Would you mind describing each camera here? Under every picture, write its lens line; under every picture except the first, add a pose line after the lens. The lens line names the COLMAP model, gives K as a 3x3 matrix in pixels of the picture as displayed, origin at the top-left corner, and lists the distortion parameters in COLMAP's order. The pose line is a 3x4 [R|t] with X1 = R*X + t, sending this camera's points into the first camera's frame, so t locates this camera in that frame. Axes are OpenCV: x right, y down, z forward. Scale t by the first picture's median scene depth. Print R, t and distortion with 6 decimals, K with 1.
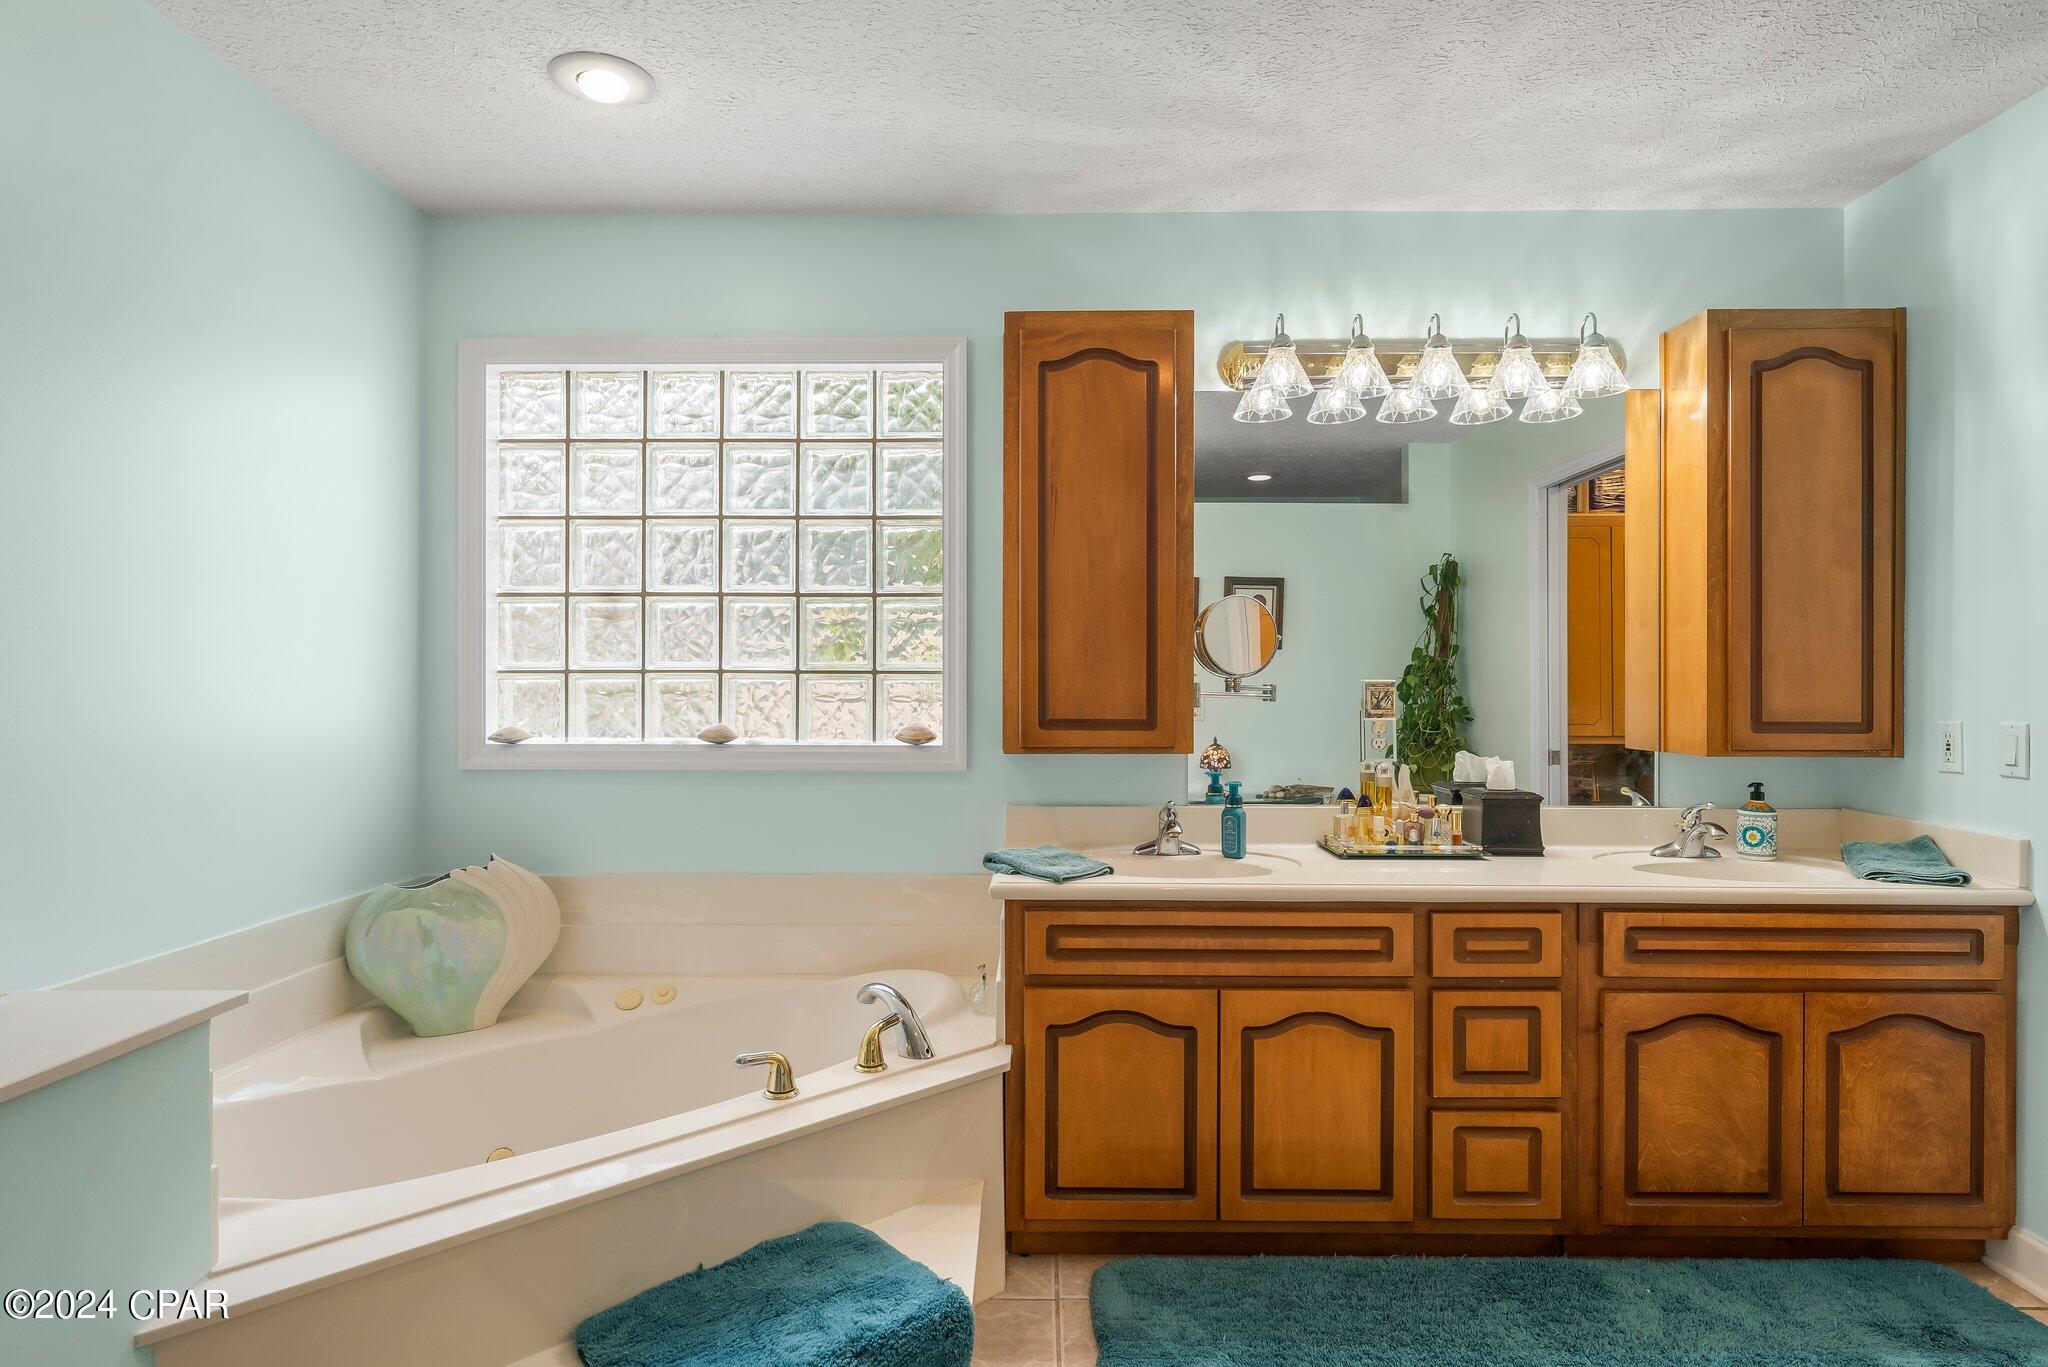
lens RADIAL K [[1147.6, 0, 1021.9], [0, 1147.6, 685.4], [0, 0, 1]] dist [-0.002102, 0.000657]
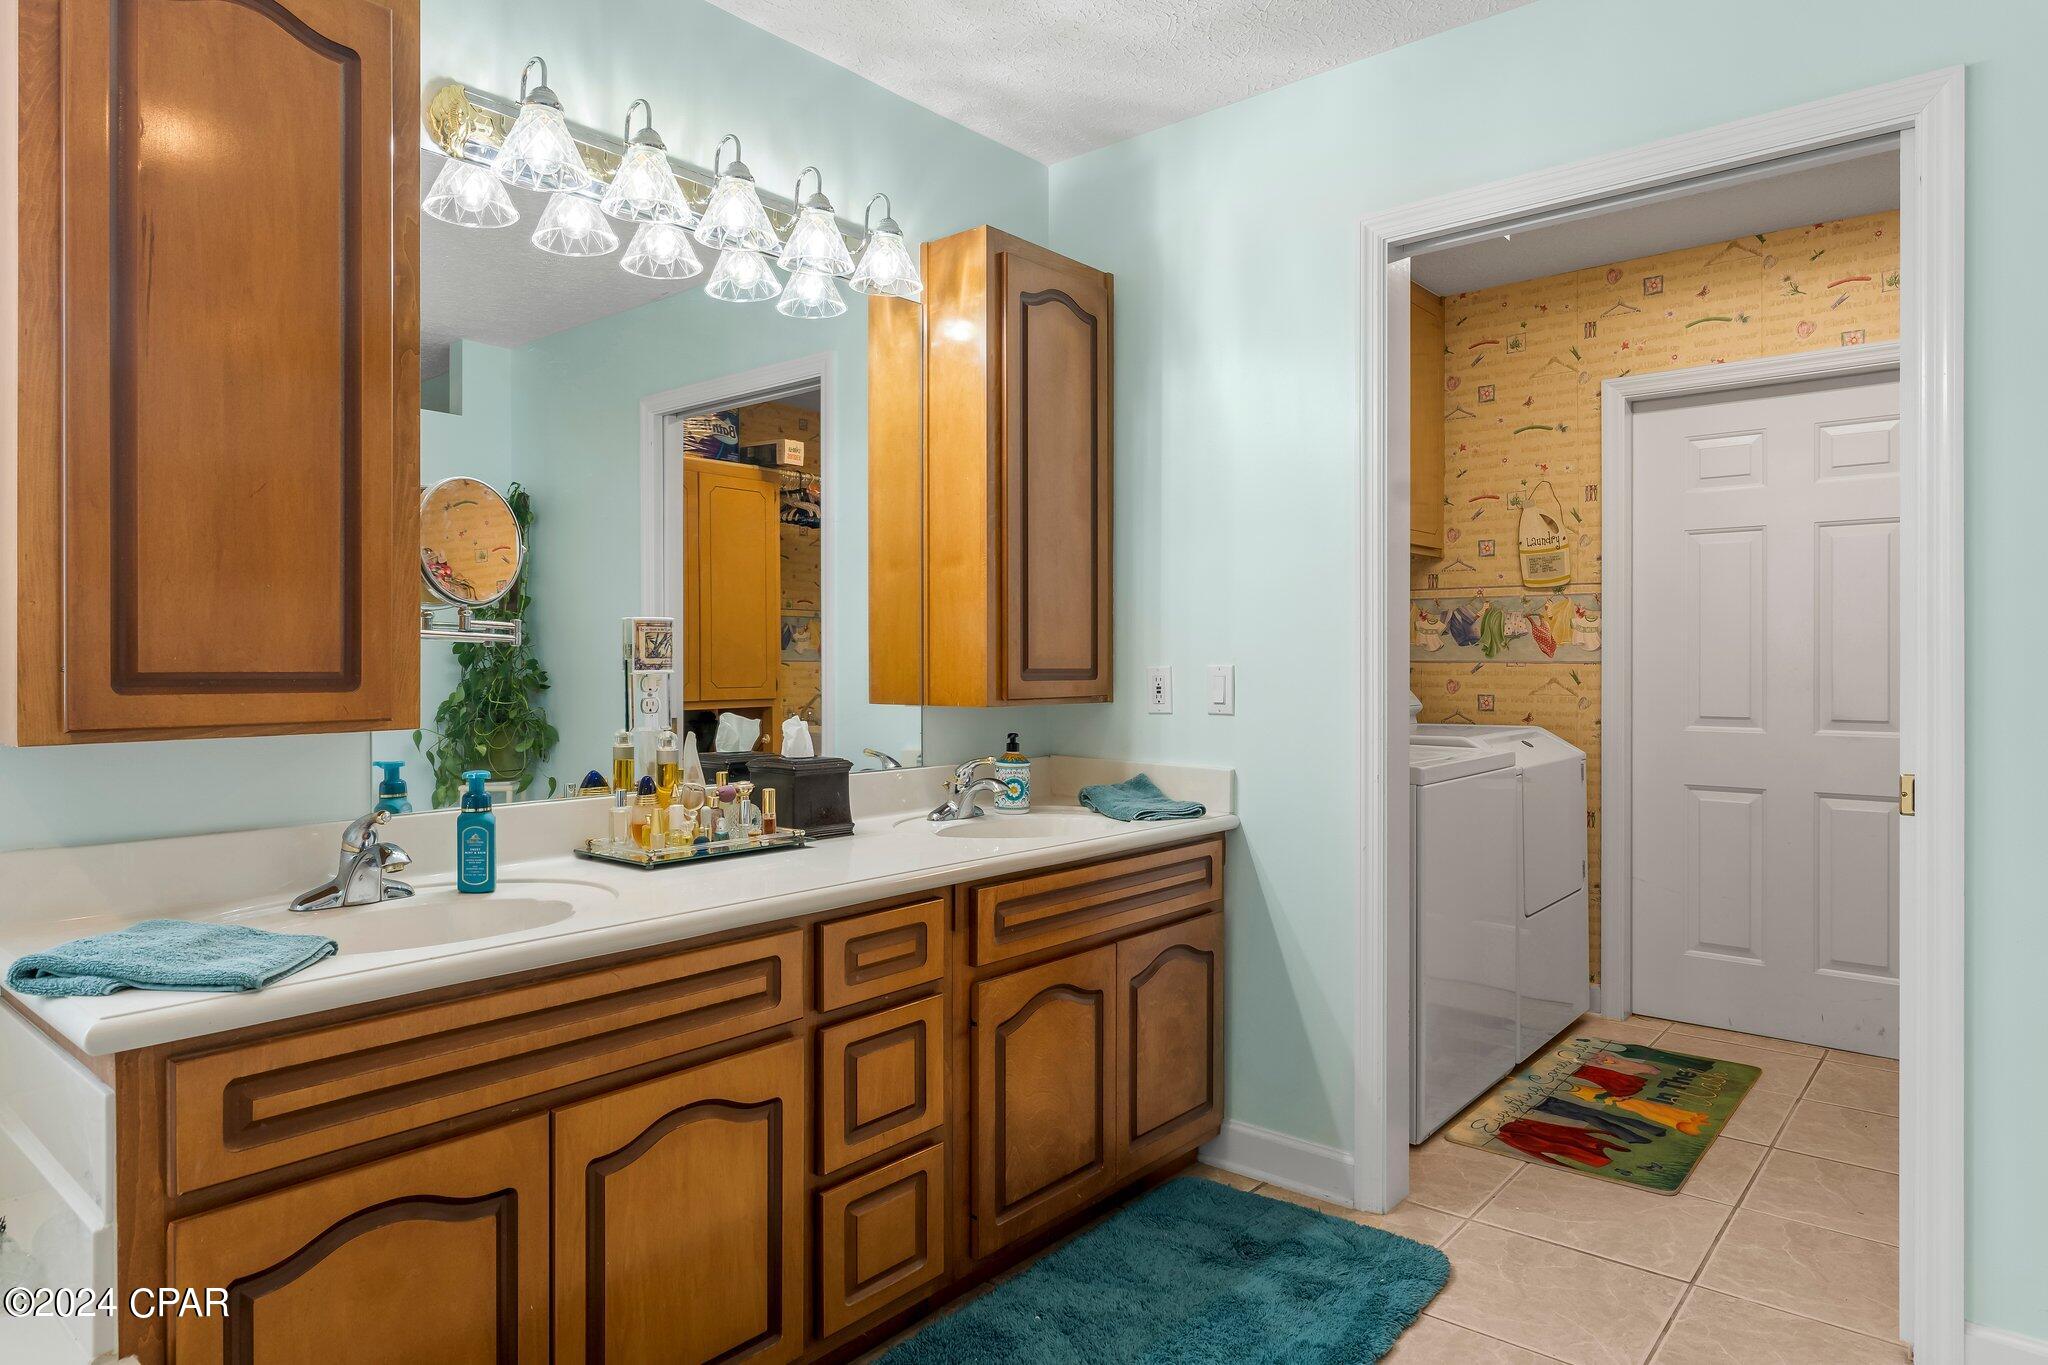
lens RADIAL K [[1223.3, 0, 1022.5], [0, 1223.3, 661.0], [0, 0, 1]] dist [-0.001600, -0.001628]
pose [[0.628514, -0.000998, 0.777798, -0.157956], [0.003333, 0.999993, -0.001411, 0.027237], [-0.777791, 0.003479, 0.628513, 0.369189]]
